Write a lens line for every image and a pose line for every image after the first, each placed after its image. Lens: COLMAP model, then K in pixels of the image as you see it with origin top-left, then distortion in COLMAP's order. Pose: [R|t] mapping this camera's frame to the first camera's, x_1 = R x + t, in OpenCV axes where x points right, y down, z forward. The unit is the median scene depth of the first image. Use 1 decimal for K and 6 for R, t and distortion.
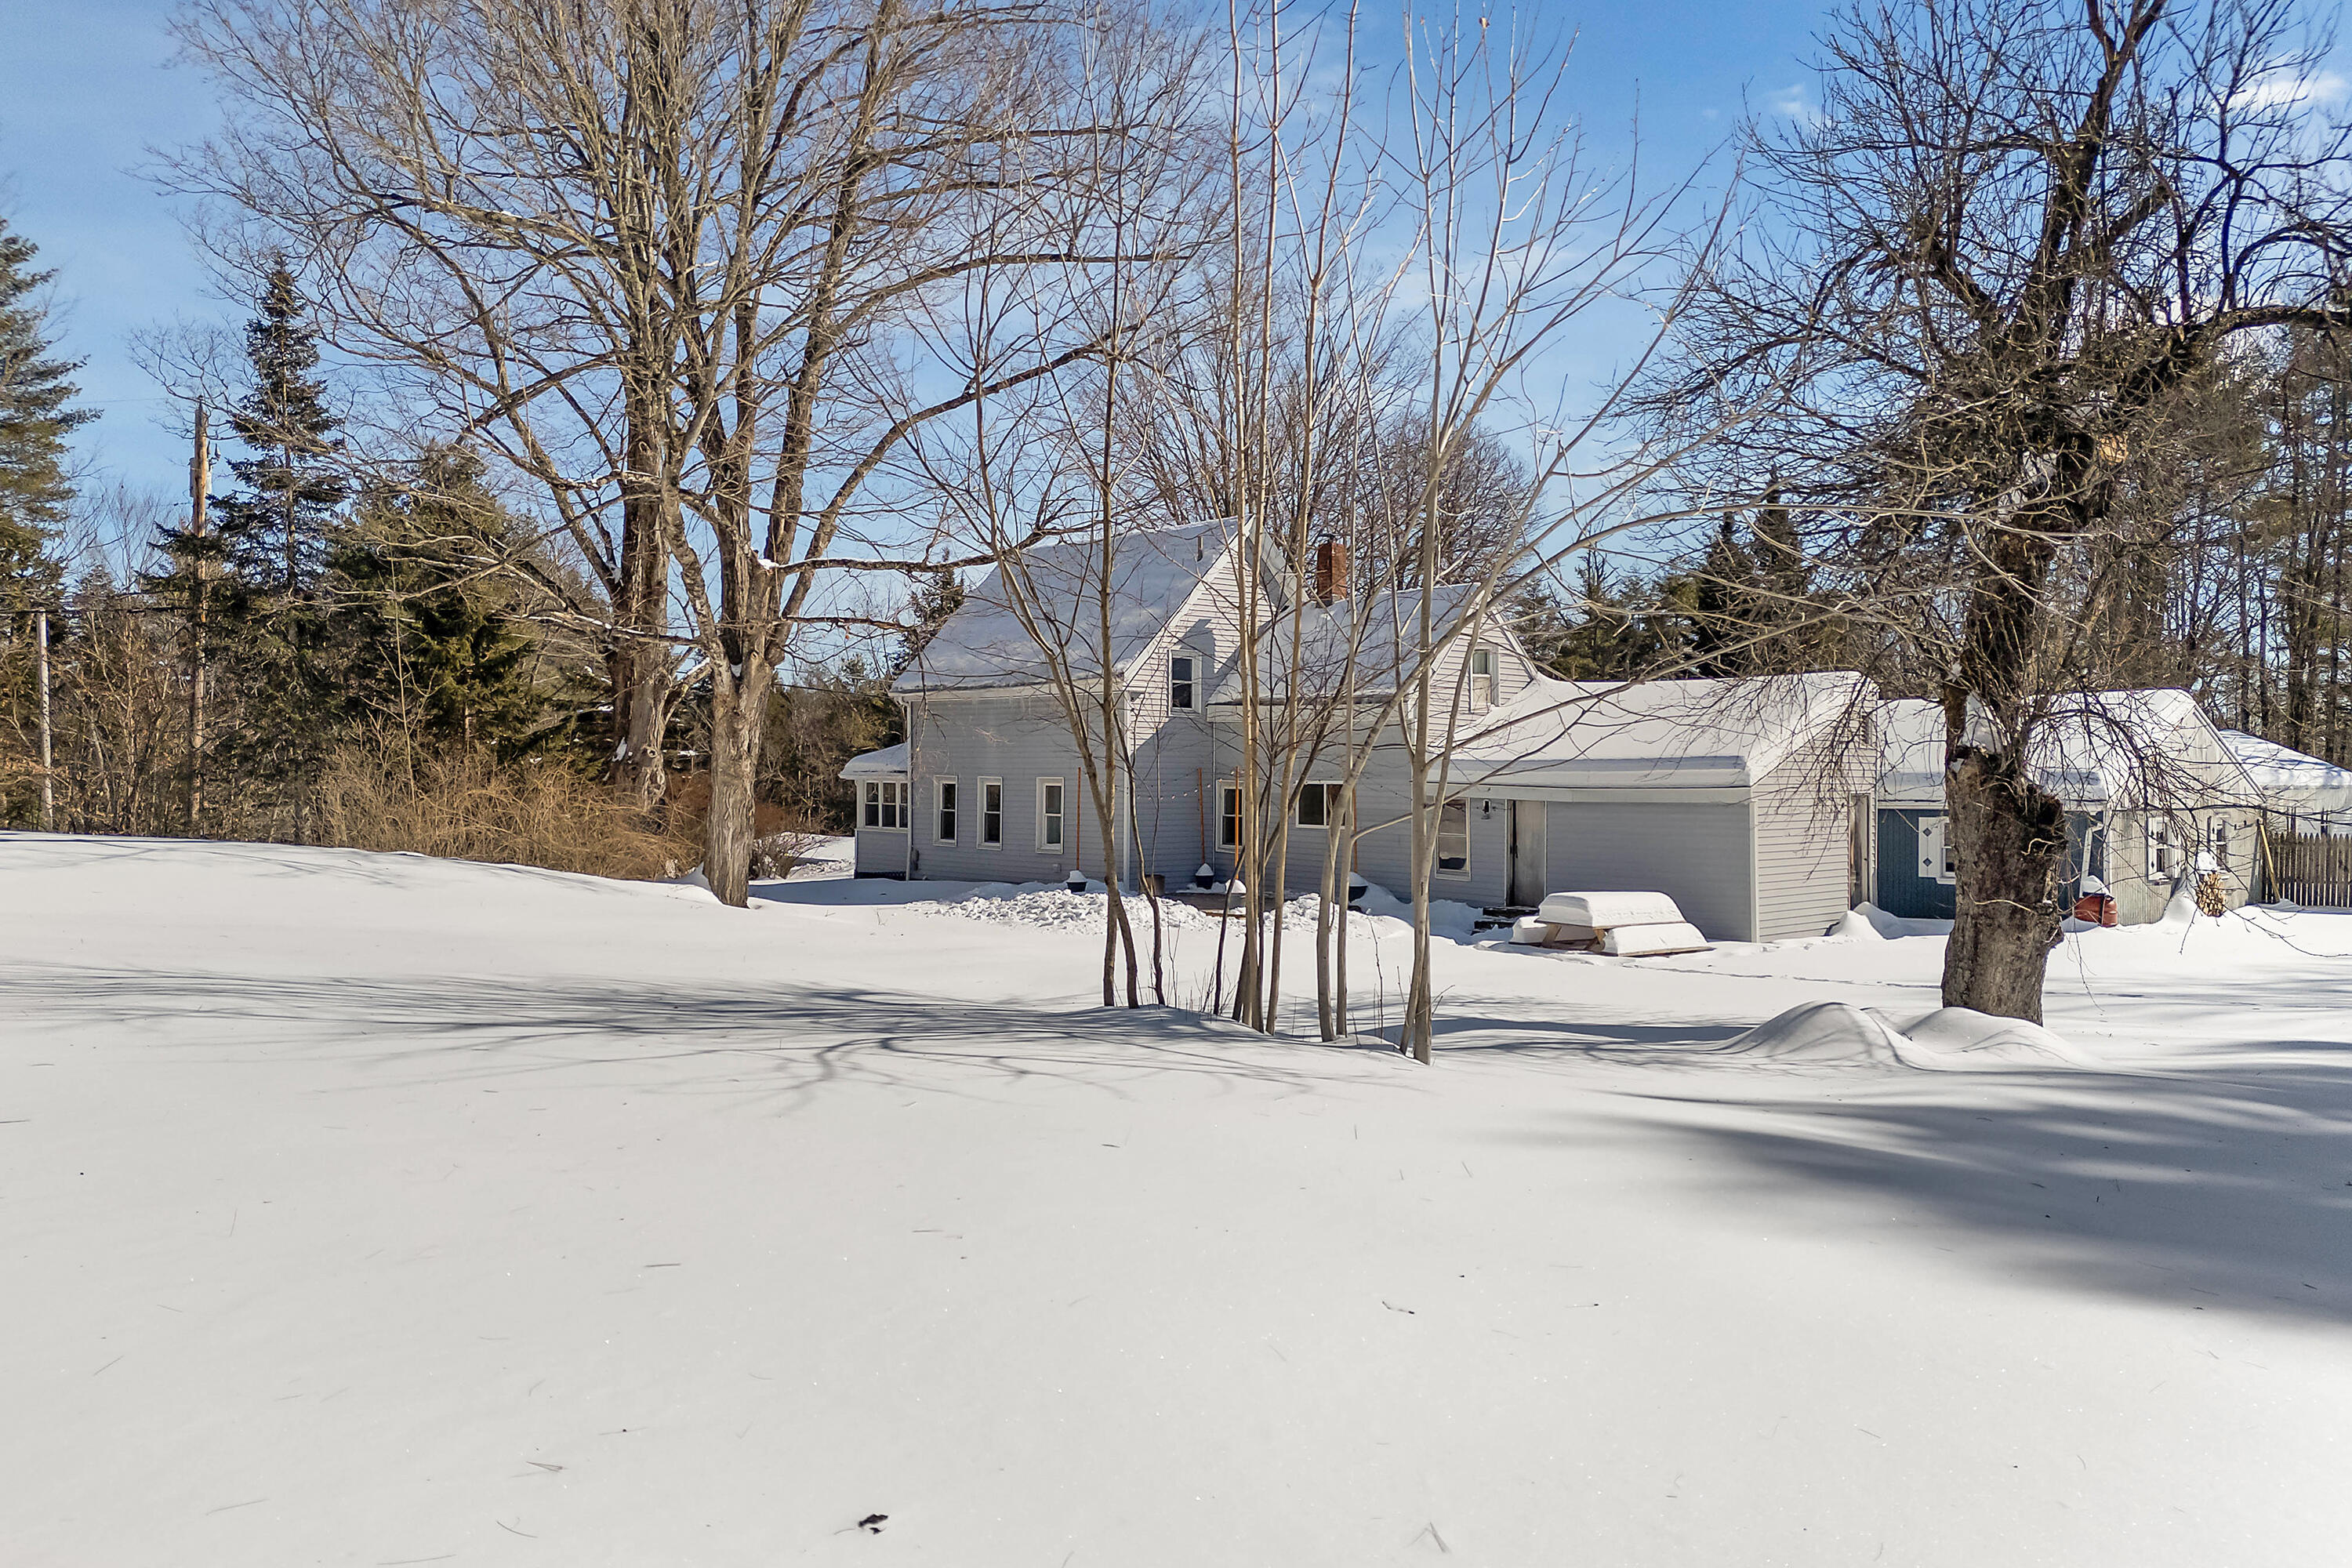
lens RADIAL K [[1720.6, 0, 1159.4], [0, 1720.6, 809.0], [0, 0, 1]] dist [0.073864, -0.029006]
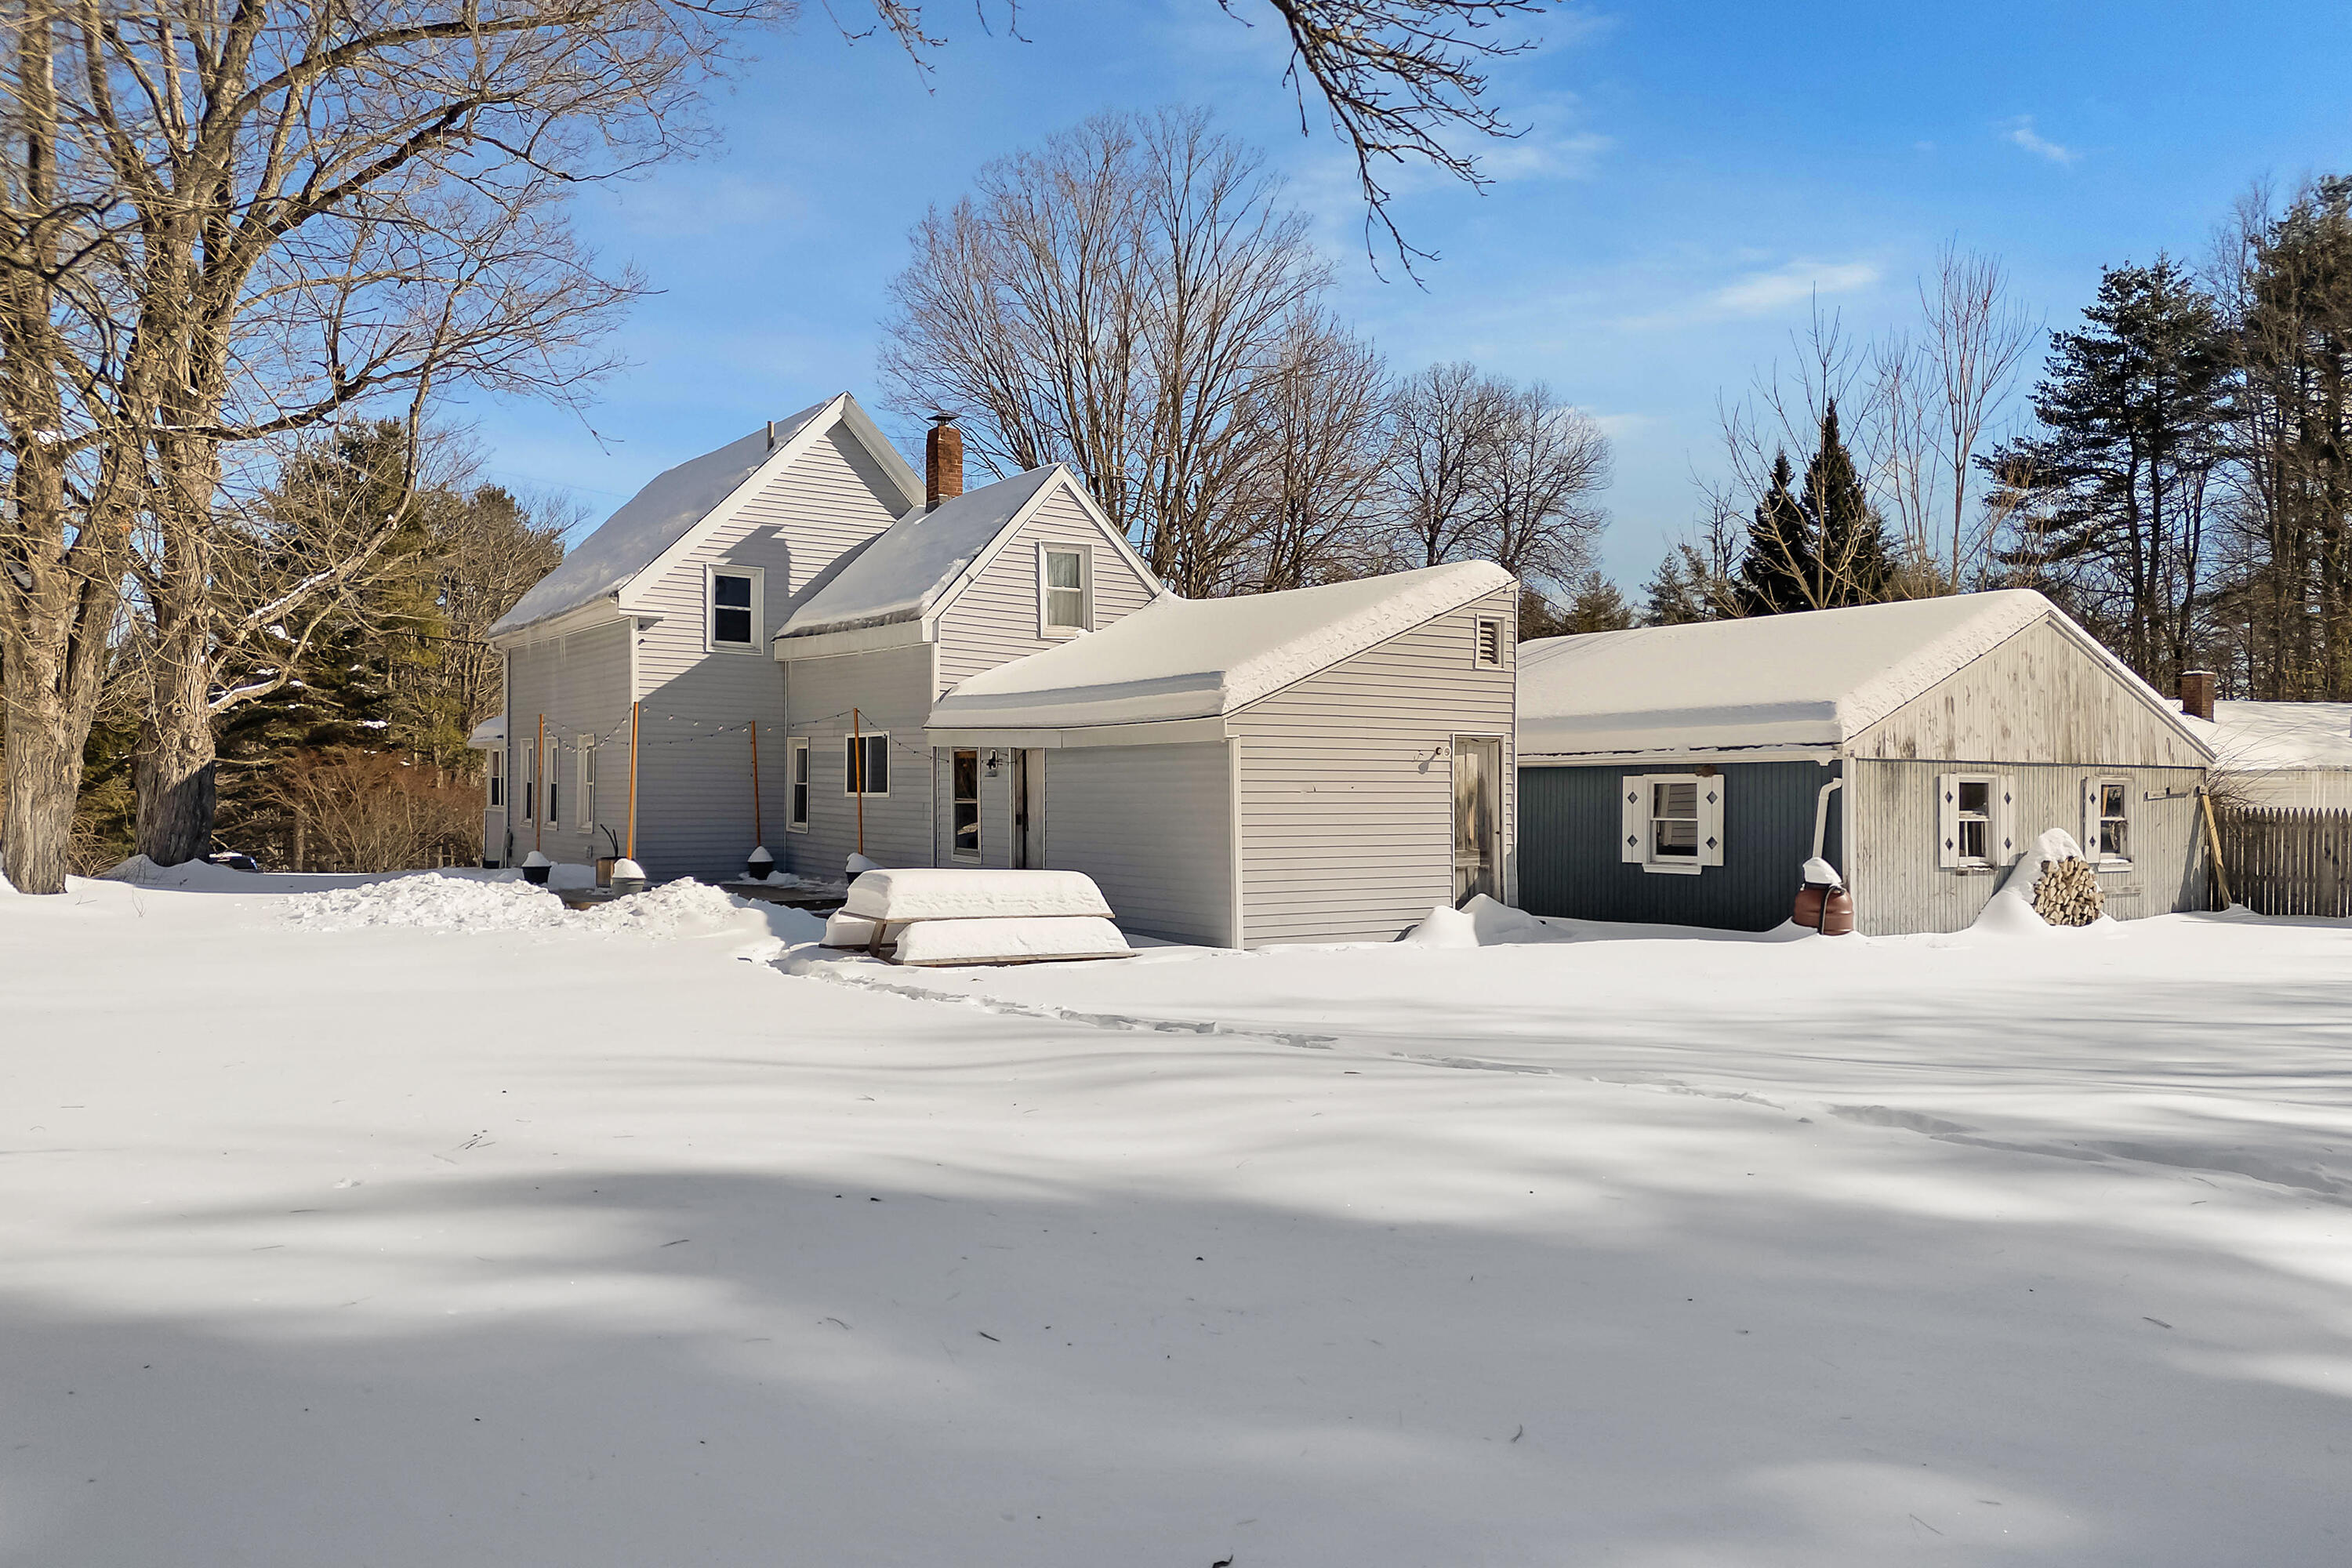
lens RADIAL K [[1720.6, 0, 1183.4], [0, 1720.6, 824.8], [0, 0, 1]] dist [0.073864, -0.029006]
pose [[0.991599, 0.004784, -0.129258, 0.352803], [-0.005246, 0.999981, -0.003240, 0.027002], [0.129240, 0.003891, 0.991606, 0.298638]]
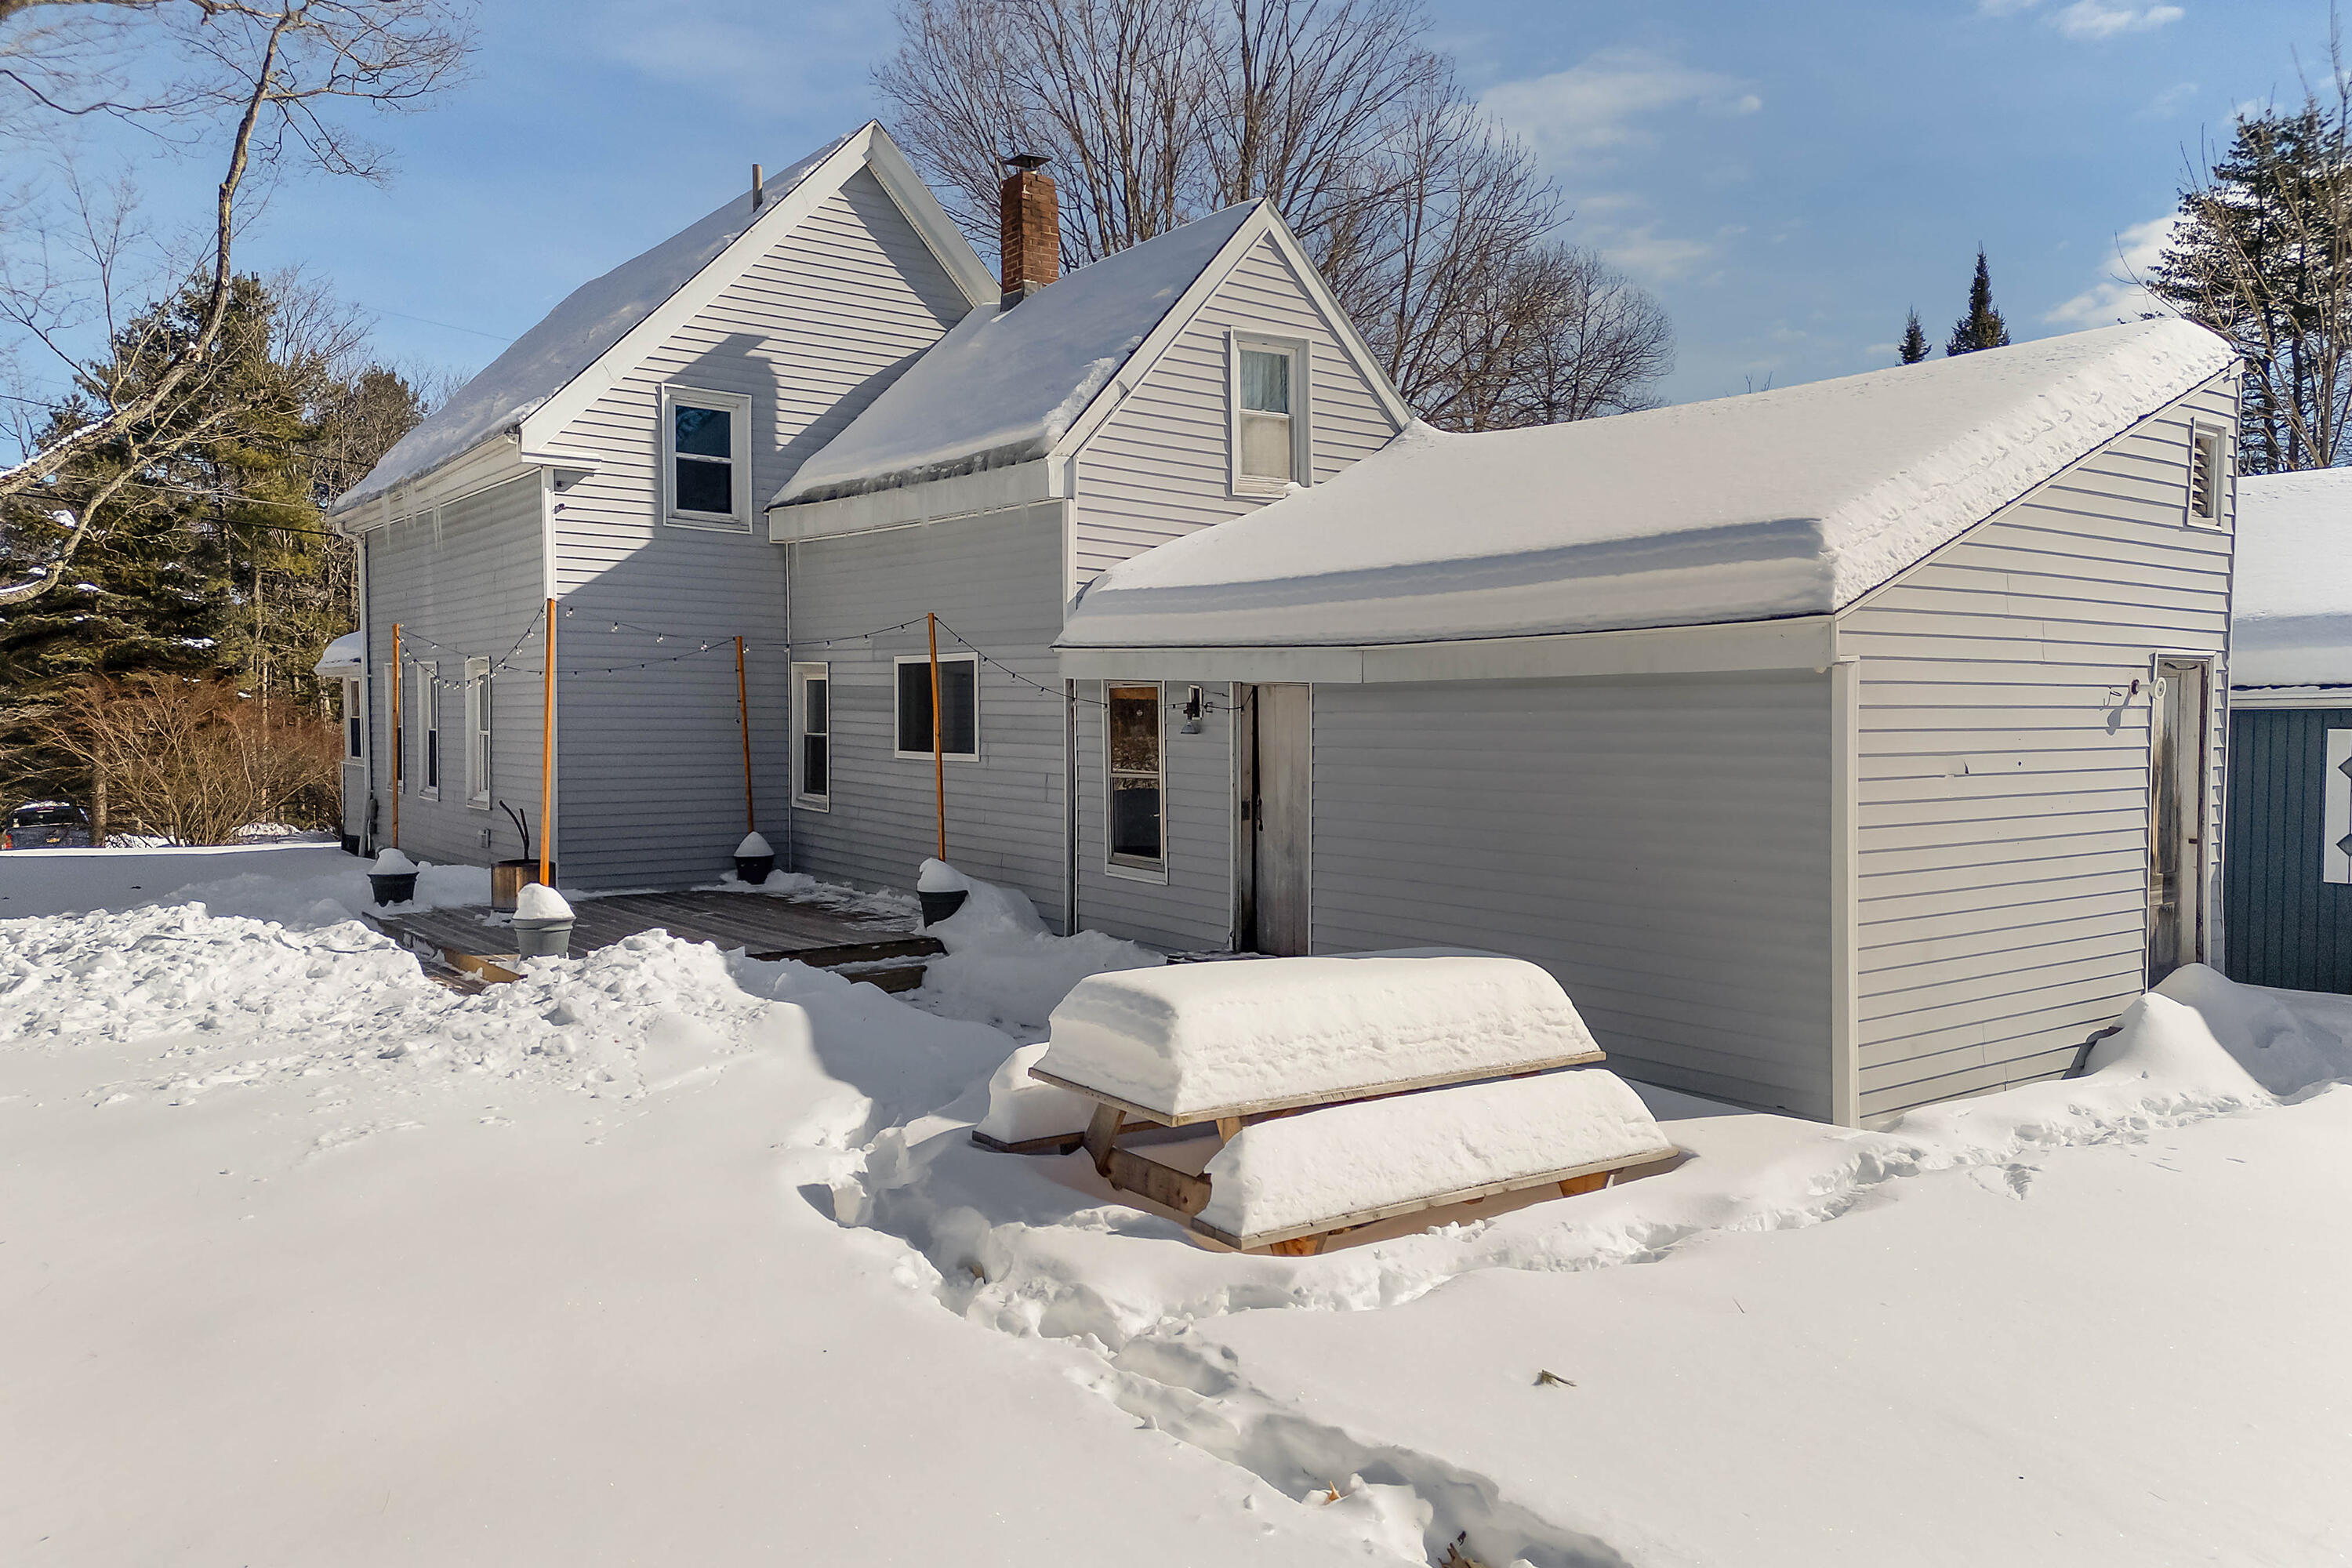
lens RADIAL K [[1720.6, 0, 1174.6], [0, 1720.6, 833.1], [0, 0, 1]] dist [0.073864, -0.029006]
pose [[0.995416, 0.006888, -0.095393, 0.219240], [-0.002517, 0.998944, 0.045871, 0.010416], [0.095609, -0.045420, 0.994382, 0.588191]]
